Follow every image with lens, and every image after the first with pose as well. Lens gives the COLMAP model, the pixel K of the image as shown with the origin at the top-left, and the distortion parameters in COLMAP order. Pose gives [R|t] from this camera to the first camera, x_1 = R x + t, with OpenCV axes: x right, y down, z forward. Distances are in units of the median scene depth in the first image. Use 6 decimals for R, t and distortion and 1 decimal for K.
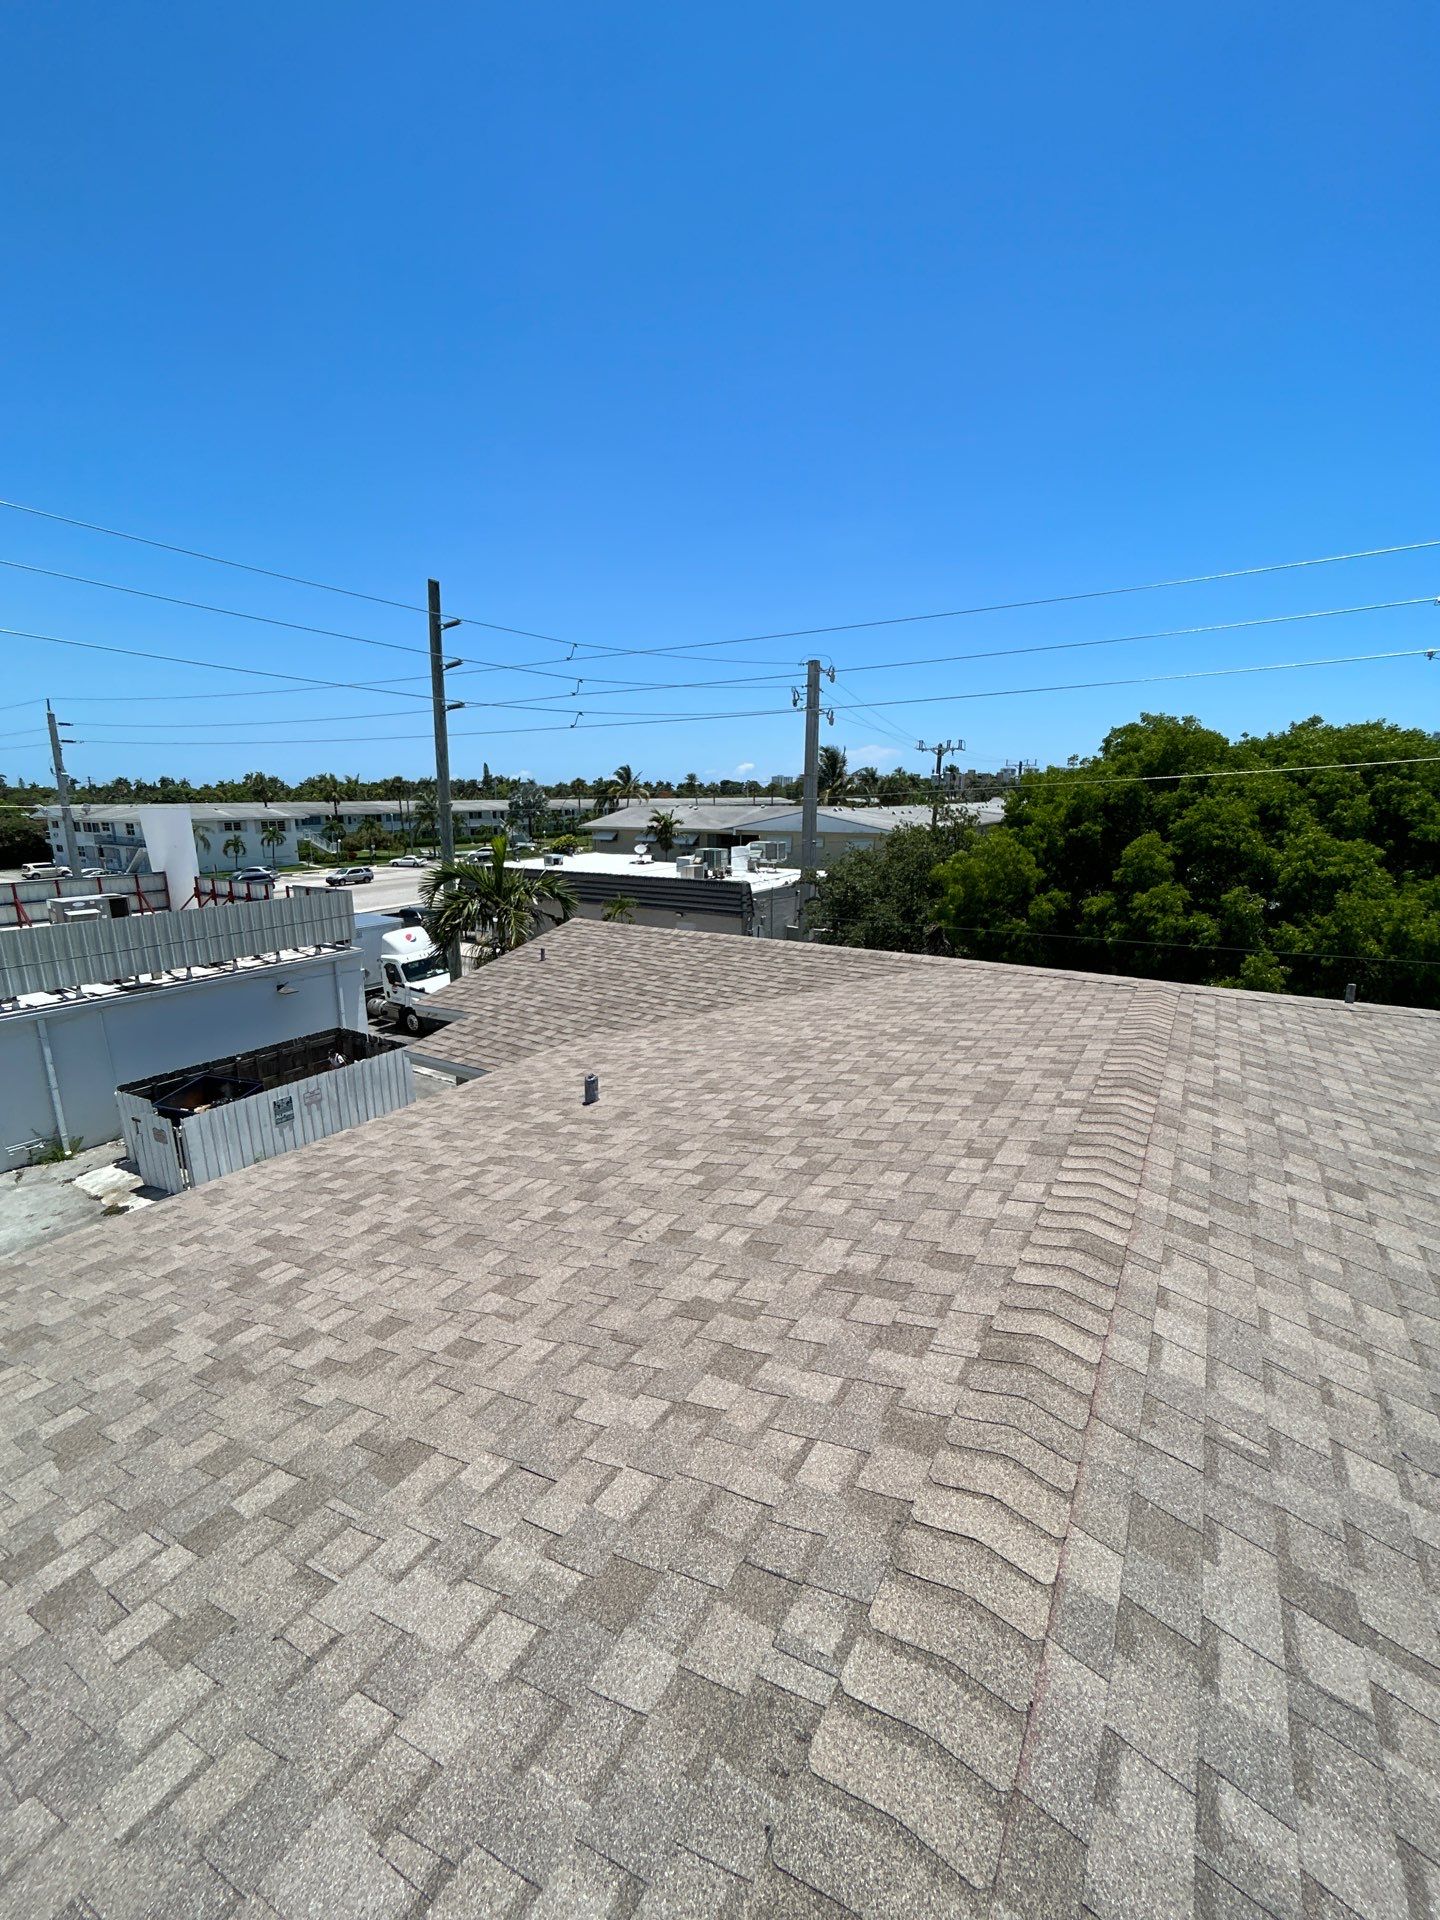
lens RADIAL K [[779.3, 0, 722.0], [0, 779.3, 964.3], [0, 0, 1]] dist [-0.004657, 0.003068]
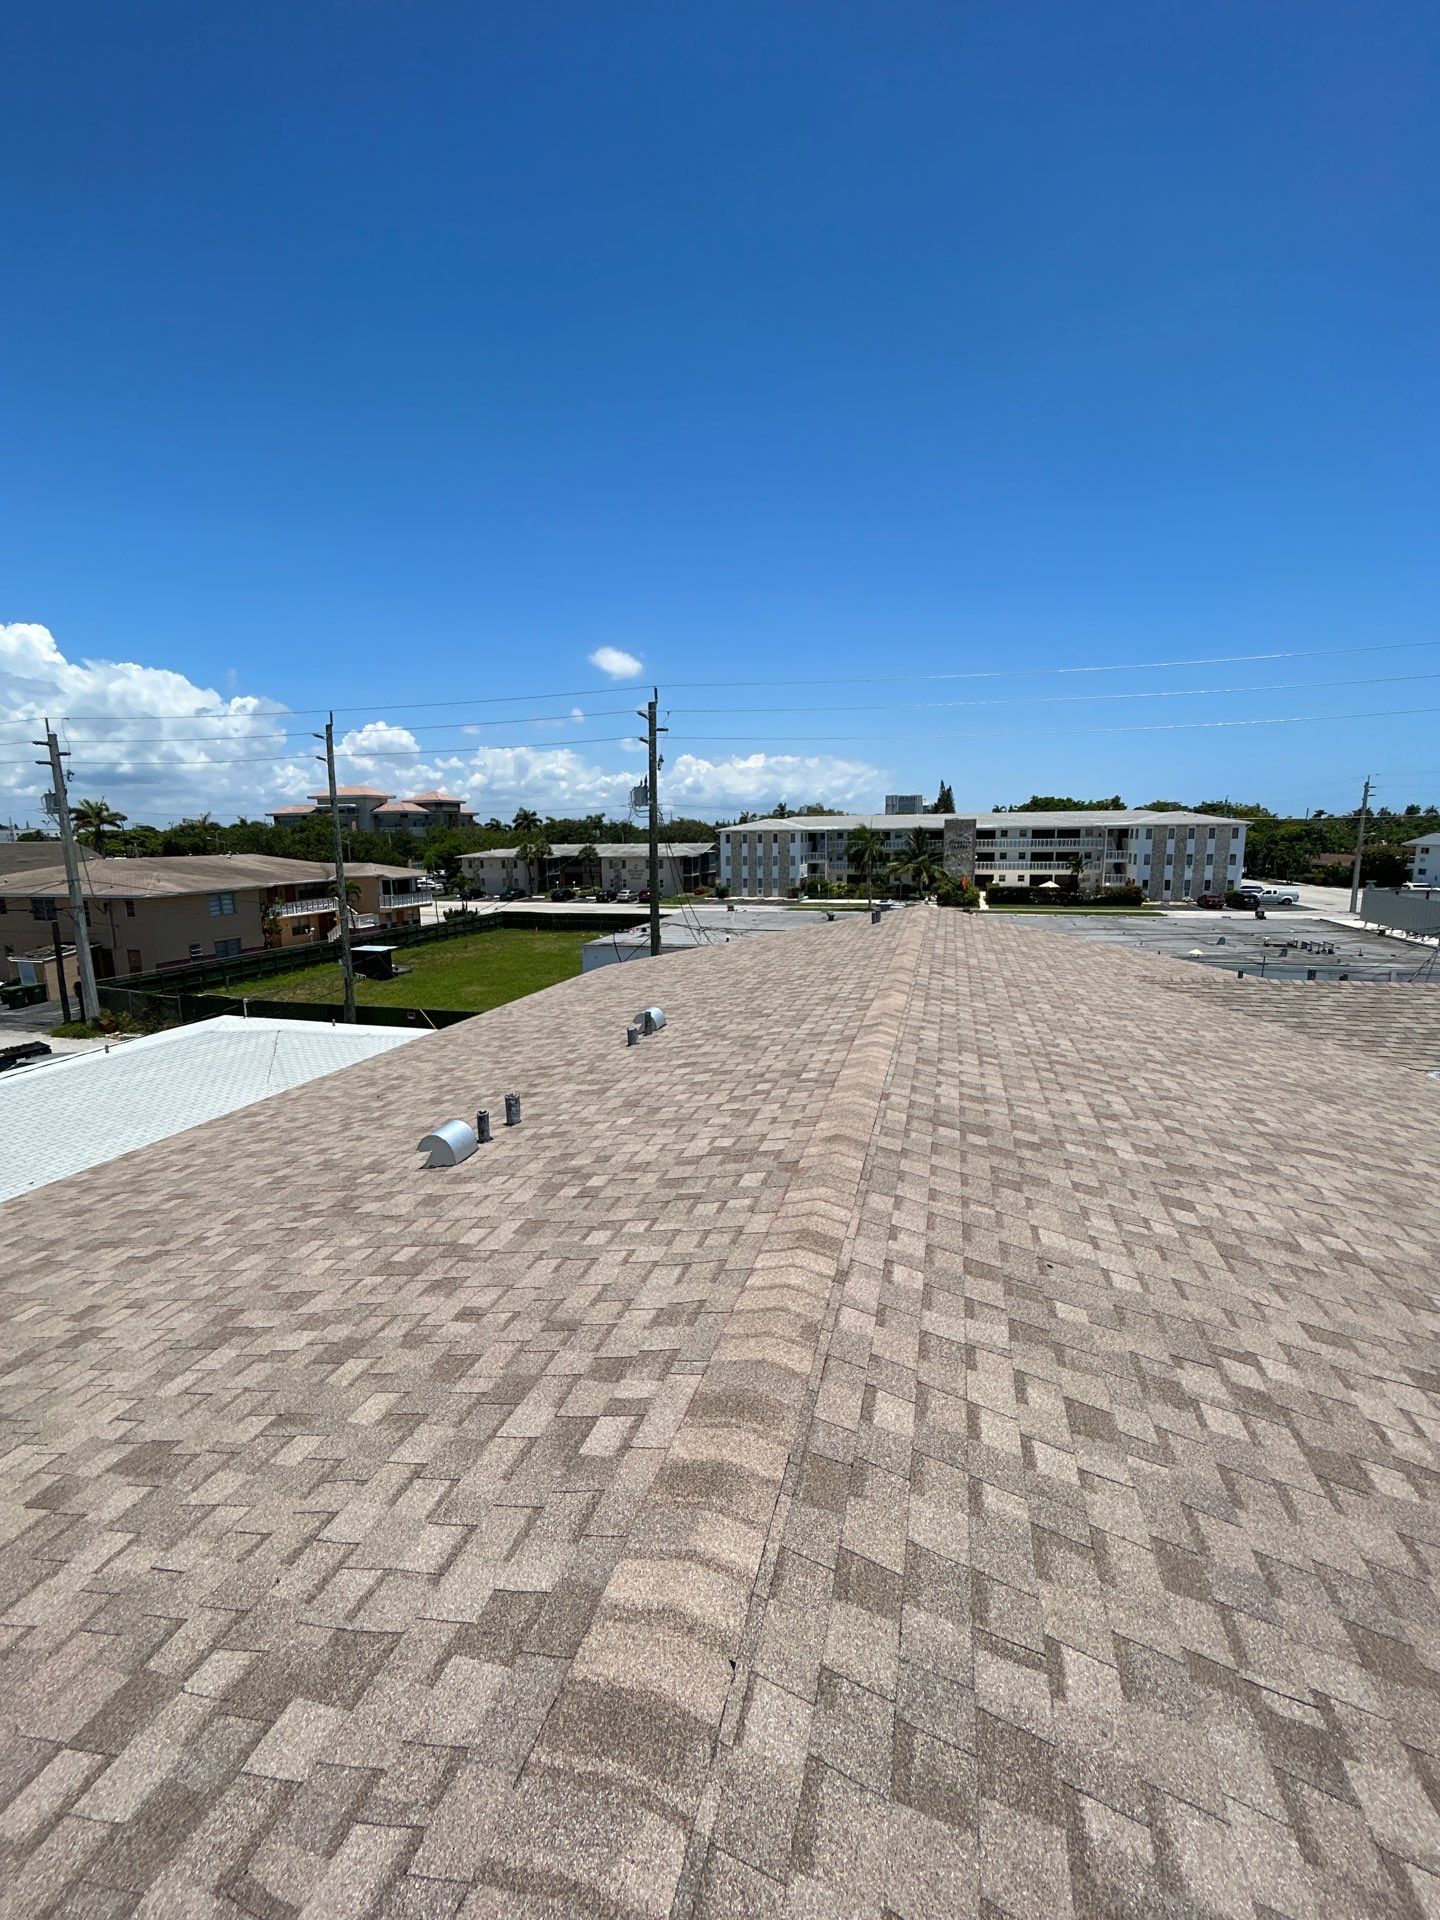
lens RADIAL K [[779.3, 0, 722.6], [0, 779.3, 959.7], [0, 0, 1]] dist [-0.004657, 0.003068]
pose [[0.273768, 0.152725, -0.949593, -0.170806], [-0.192957, 0.975960, 0.101336, 0.278684], [0.942241, 0.155487, 0.296656, -1.340205]]
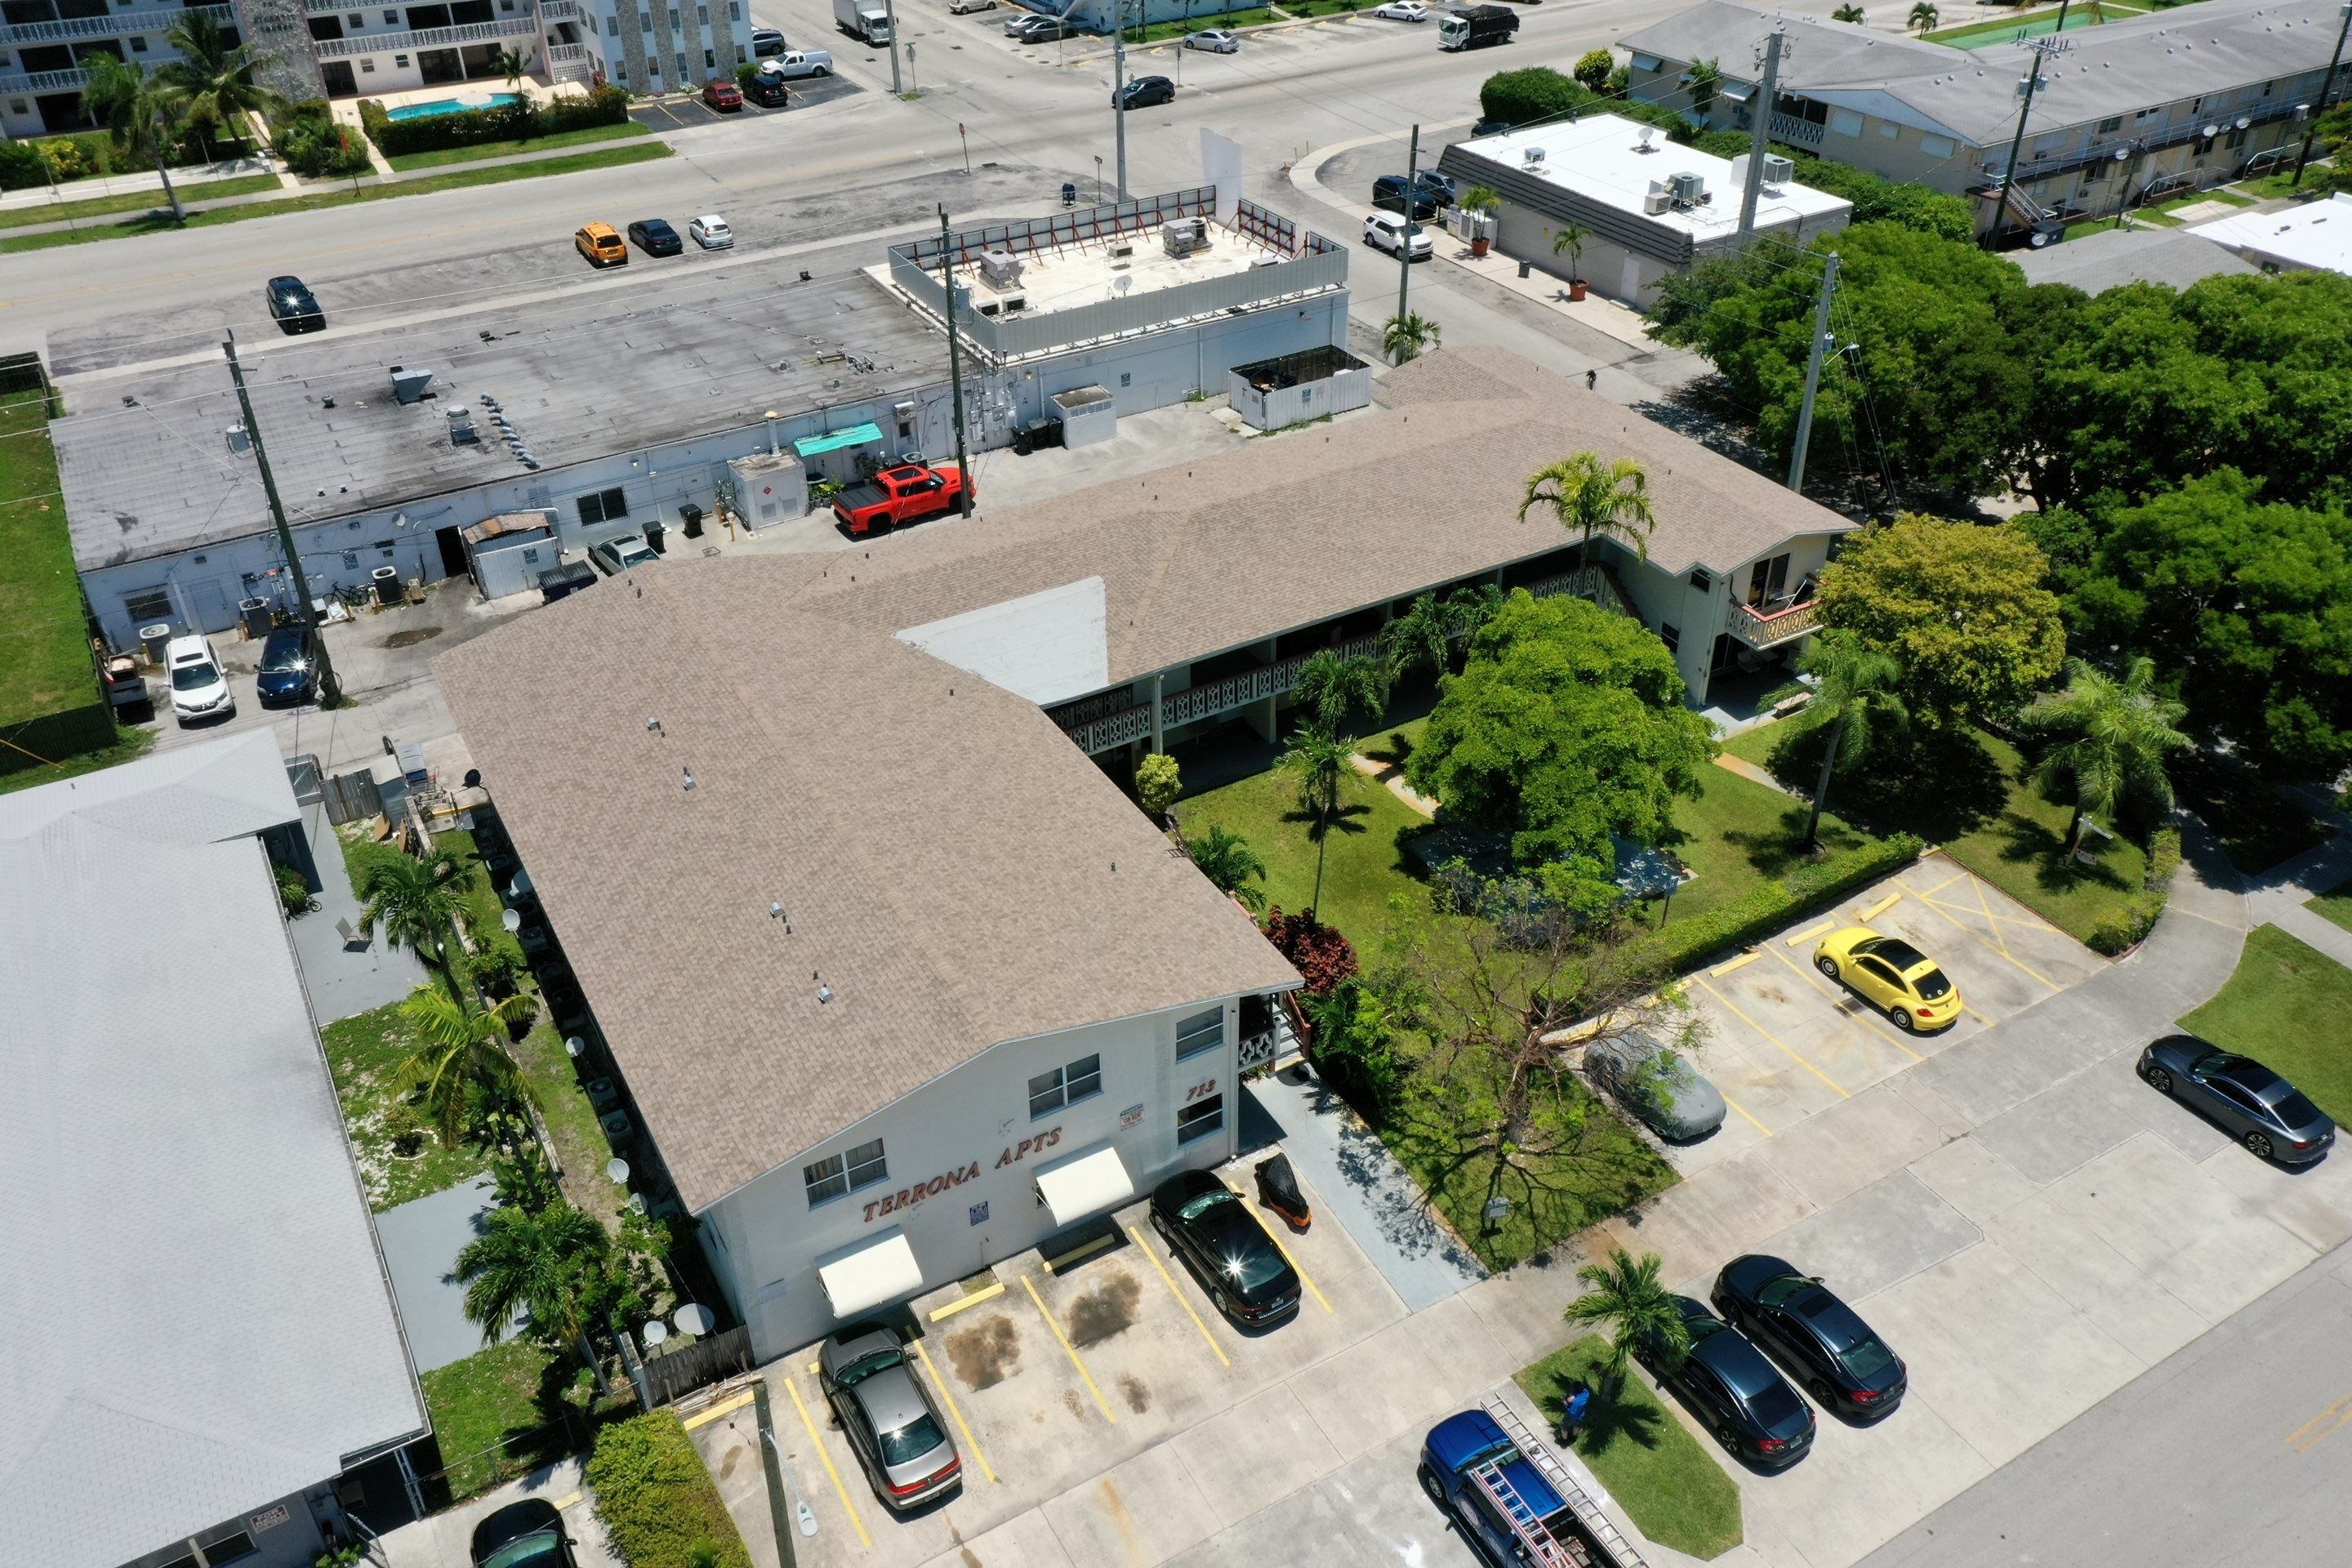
lens RADIAL K [[1861.7, 0, 1185.3], [0, 1861.7, 786.7], [0, 0, 1]] dist [0.019803, -0.002455]
pose [[0.882669, 0.256795, -0.393639, 1.209249], [-0.088724, 0.913521, 0.396999, -0.716435], [0.461544, -0.315493, 0.829120, -3.198570]]
